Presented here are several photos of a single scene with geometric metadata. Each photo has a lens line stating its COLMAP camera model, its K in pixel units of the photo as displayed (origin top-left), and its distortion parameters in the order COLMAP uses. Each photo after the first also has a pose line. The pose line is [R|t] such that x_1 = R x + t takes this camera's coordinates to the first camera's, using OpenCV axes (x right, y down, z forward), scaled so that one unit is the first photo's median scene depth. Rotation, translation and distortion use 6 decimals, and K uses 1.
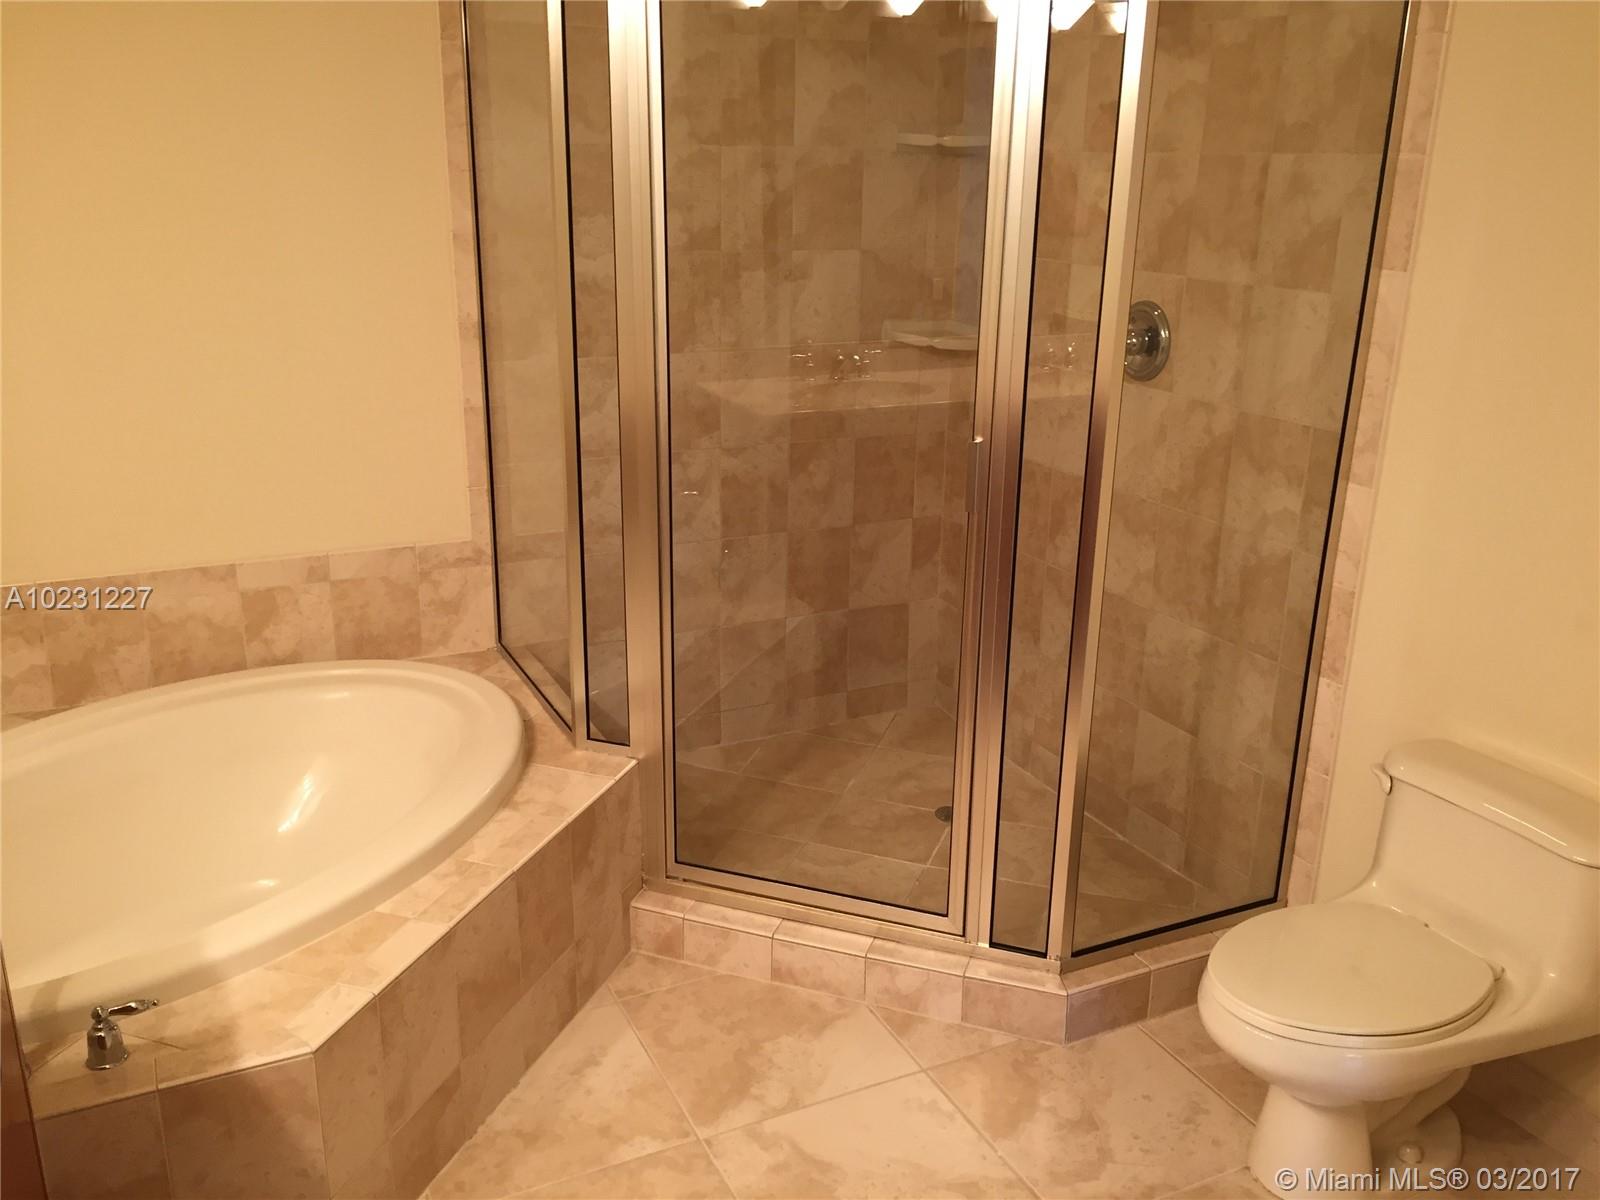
lens RADIAL K [[1363.1, 0, 798.7], [0, 1363.1, 603.6], [0, 0, 1]] dist [0.033268, -0.006062]
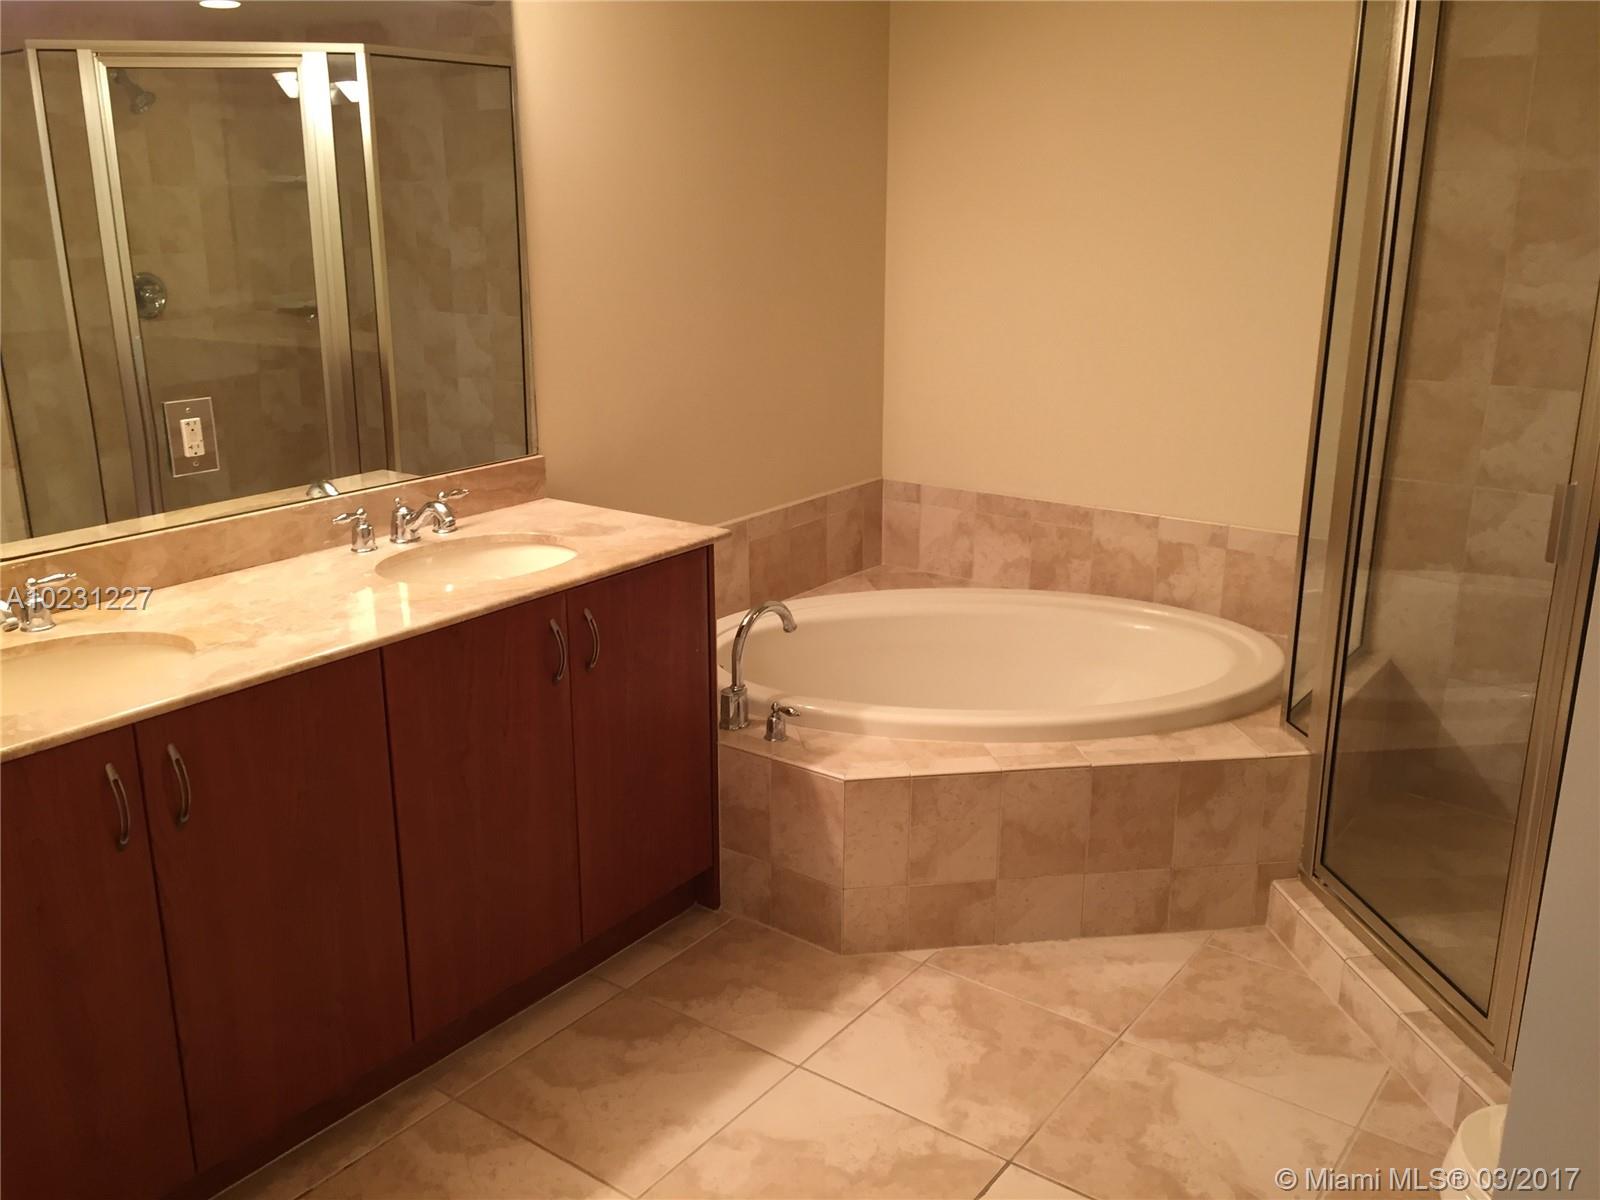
lens RADIAL K [[1363.1, 0, 795.6], [0, 1363.1, 595.1], [0, 0, 1]] dist [0.033268, -0.006062]
pose [[0.457047, 0.229076, -0.859437, 0.555388], [-0.265080, 0.957436, 0.114228, -0.015937], [0.849023, 0.175612, 0.498317, 0.112497]]
